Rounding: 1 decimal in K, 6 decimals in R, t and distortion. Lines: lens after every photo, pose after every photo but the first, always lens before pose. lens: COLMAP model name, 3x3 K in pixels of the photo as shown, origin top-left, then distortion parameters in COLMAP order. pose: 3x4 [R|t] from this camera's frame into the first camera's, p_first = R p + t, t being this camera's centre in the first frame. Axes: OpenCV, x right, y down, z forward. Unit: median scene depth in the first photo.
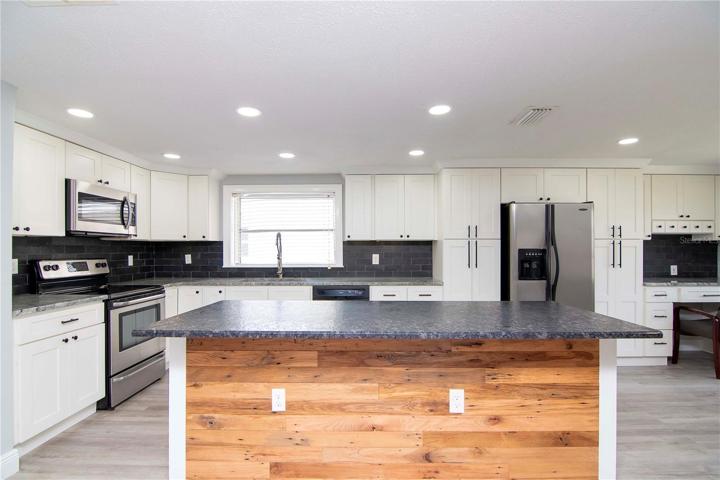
lens RADIAL K [[351.4, 0, 366.2], [0, 351.4, 244.2], [0, 0, 1]] dist [-0.001149, -0.005617]
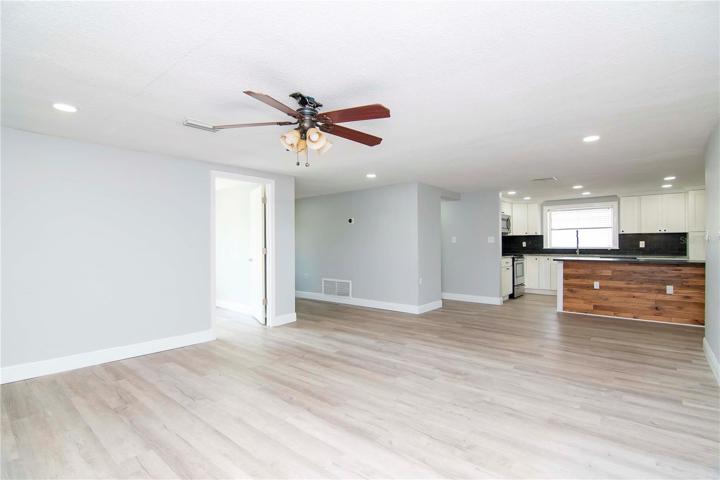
lens RADIAL K [[351.4, 0, 365.5], [0, 351.4, 242.5], [0, 0, 1]] dist [-0.001149, -0.005617]
pose [[0.779323, -0.001951, -0.626620, 0.053600], [0.011742, 0.999865, 0.011490, -0.001723], [0.626513, -0.016313, 0.779240, -1.339898]]
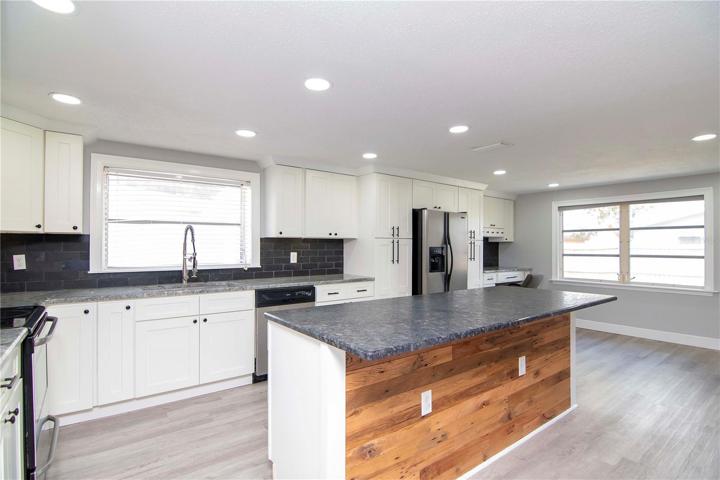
lens RADIAL K [[351.4, 0, 360.3], [0, 351.4, 242.2], [0, 0, 1]] dist [-0.001149, -0.005617]
pose [[0.790029, 0.009981, 0.612988, -0.479762], [-0.010405, 0.999942, -0.002872, 0.002664], [-0.612981, -0.004109, 0.790087, 0.168351]]
